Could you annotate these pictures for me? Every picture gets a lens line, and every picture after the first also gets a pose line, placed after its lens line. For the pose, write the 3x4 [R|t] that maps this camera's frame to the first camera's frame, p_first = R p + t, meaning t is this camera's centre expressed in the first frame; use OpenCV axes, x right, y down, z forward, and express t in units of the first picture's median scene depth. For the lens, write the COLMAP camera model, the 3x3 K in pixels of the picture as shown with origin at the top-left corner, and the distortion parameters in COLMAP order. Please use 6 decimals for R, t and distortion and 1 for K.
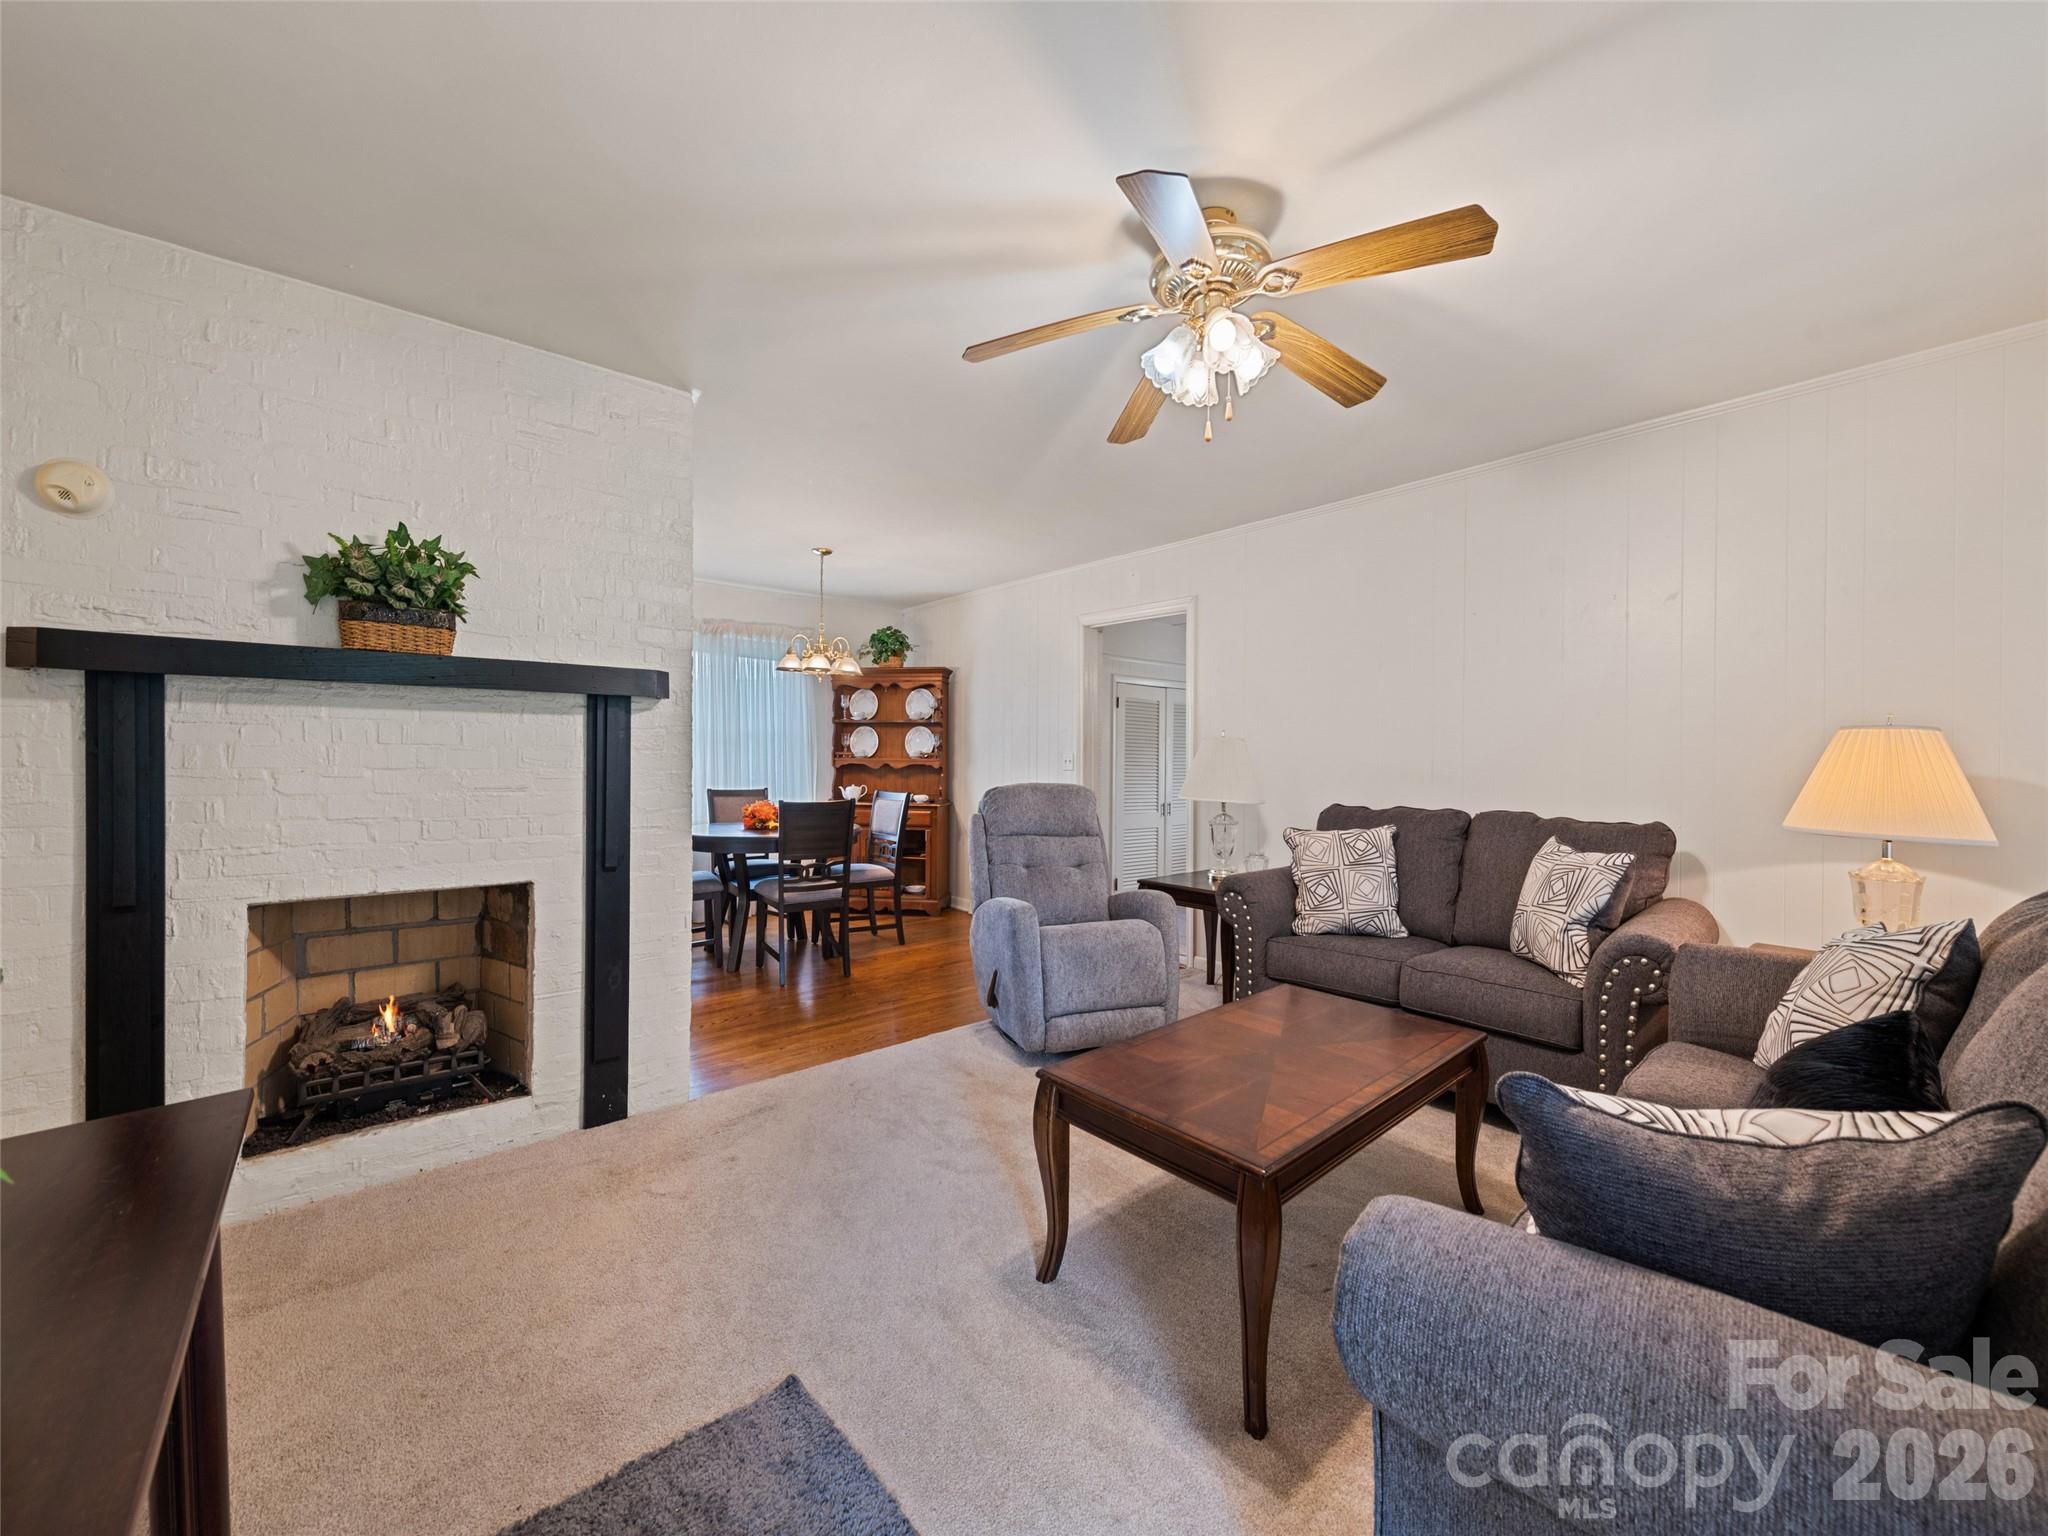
lens RADIAL K [[800.0, 0, 1024.5], [0, 800.0, 762.8], [0, 0, 1]] dist [0.007297, -0.000046]
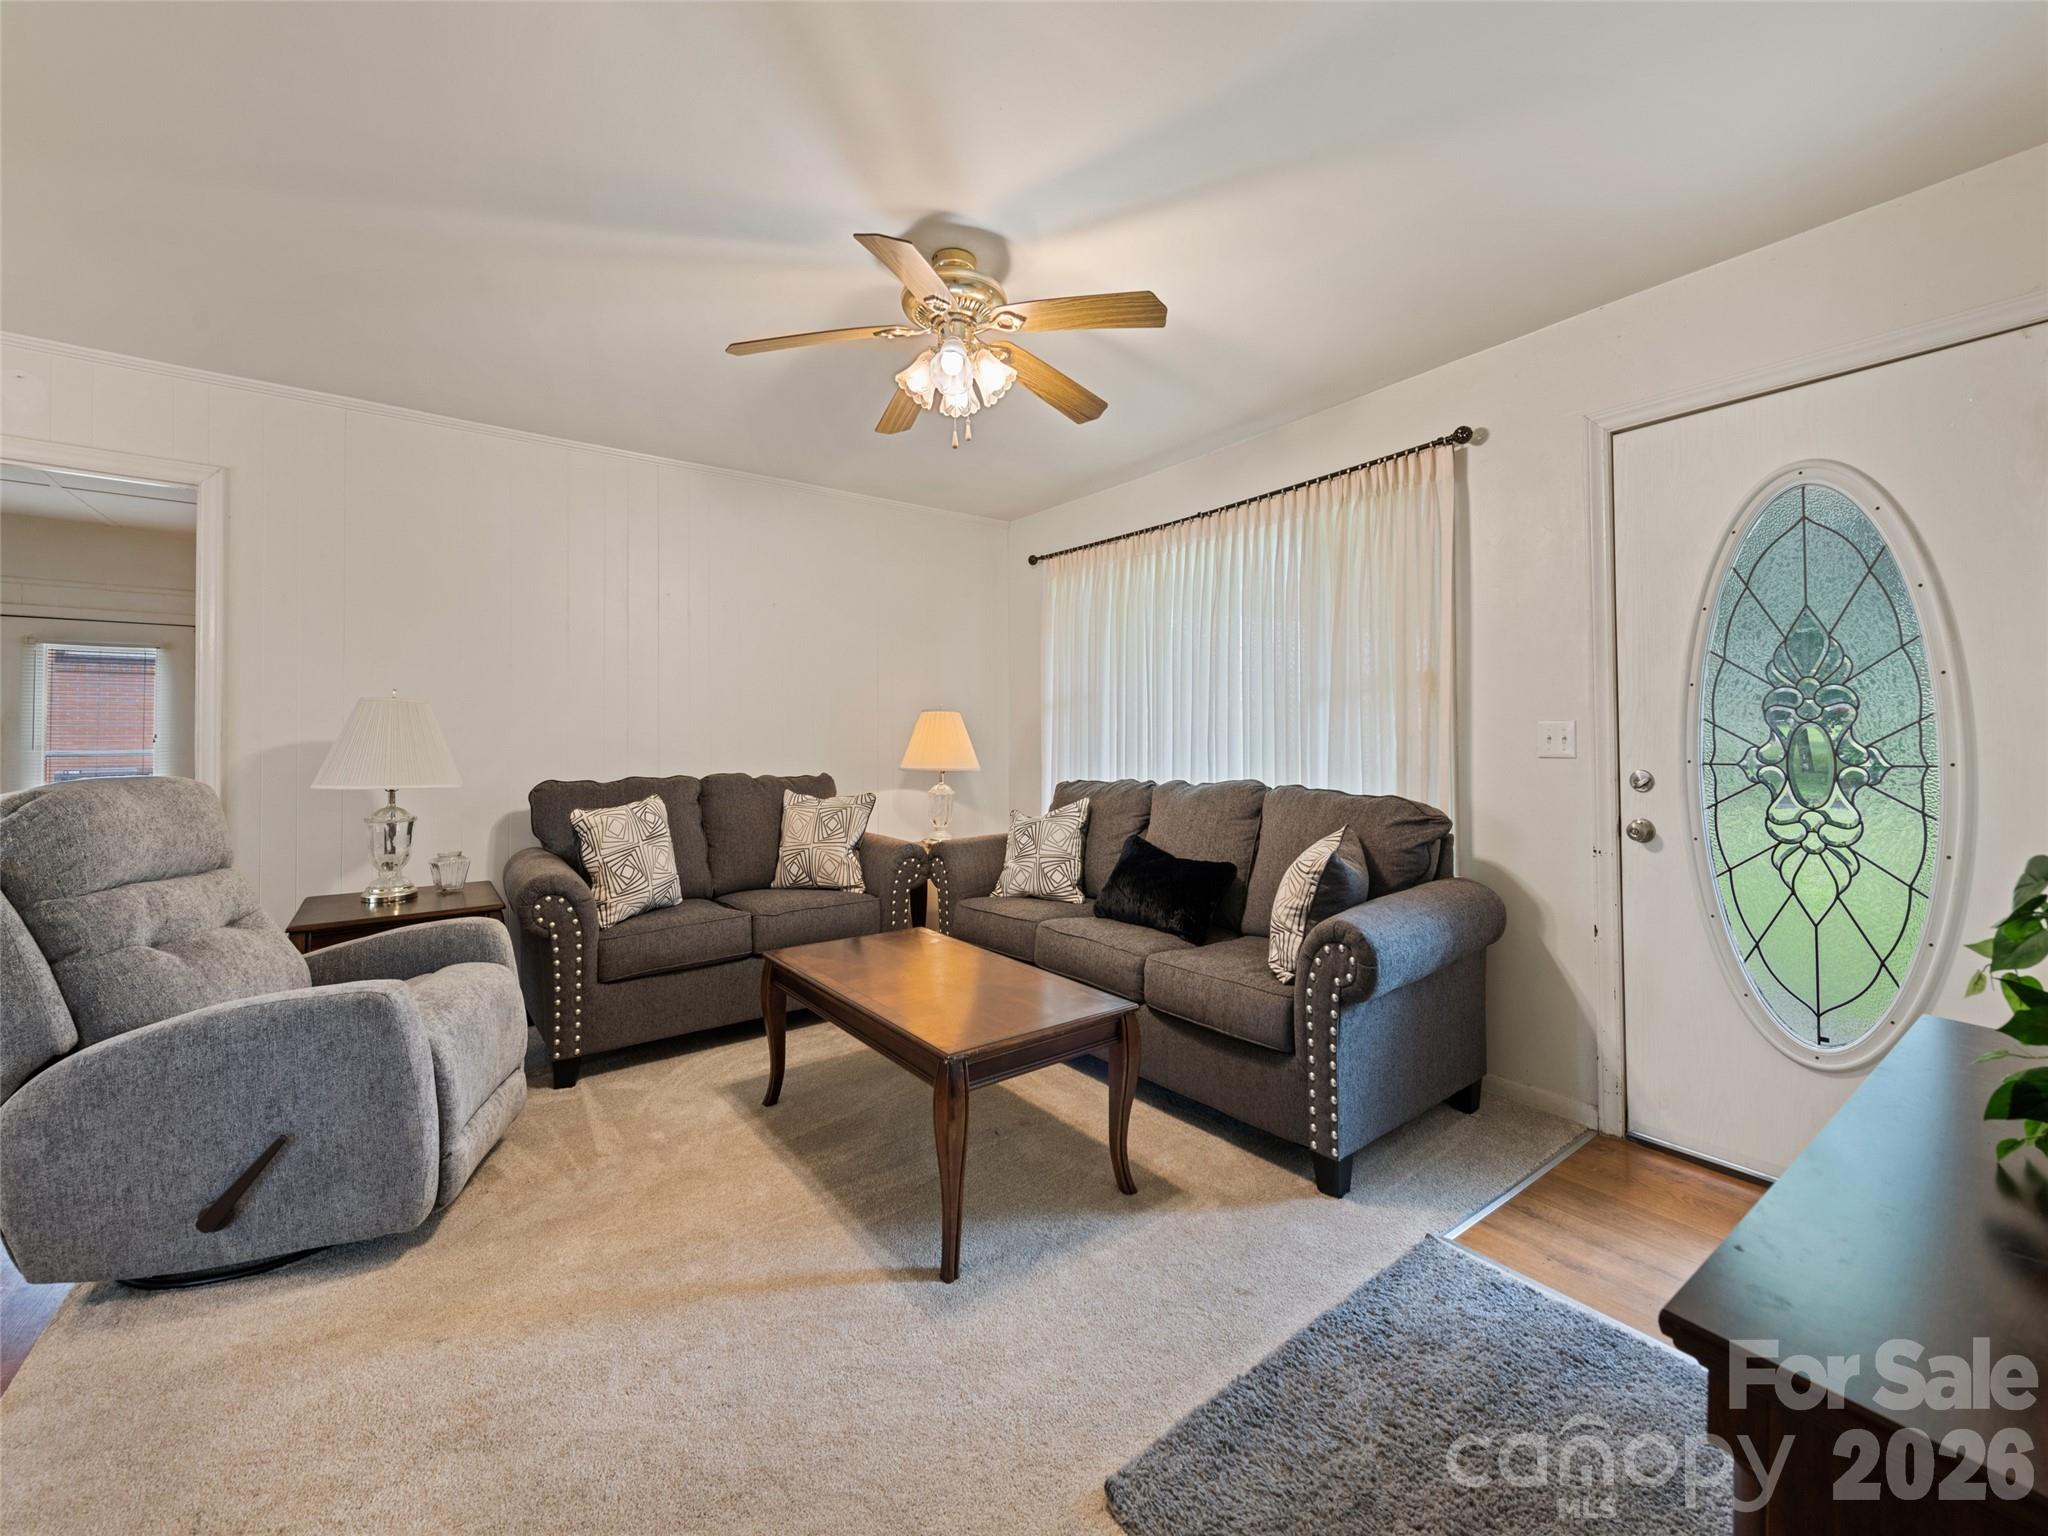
lens RADIAL K [[809.7, 0, 1028.1], [0, 809.7, 721.1], [0, 0, 1]] dist [0.006037, -0.000128]
pose [[0.059812, 0.010954, 0.998150, -0.533371], [0.002916, 0.999934, -0.011148, -0.002214], [-0.998205, 0.003577, 0.059777, 0.482278]]
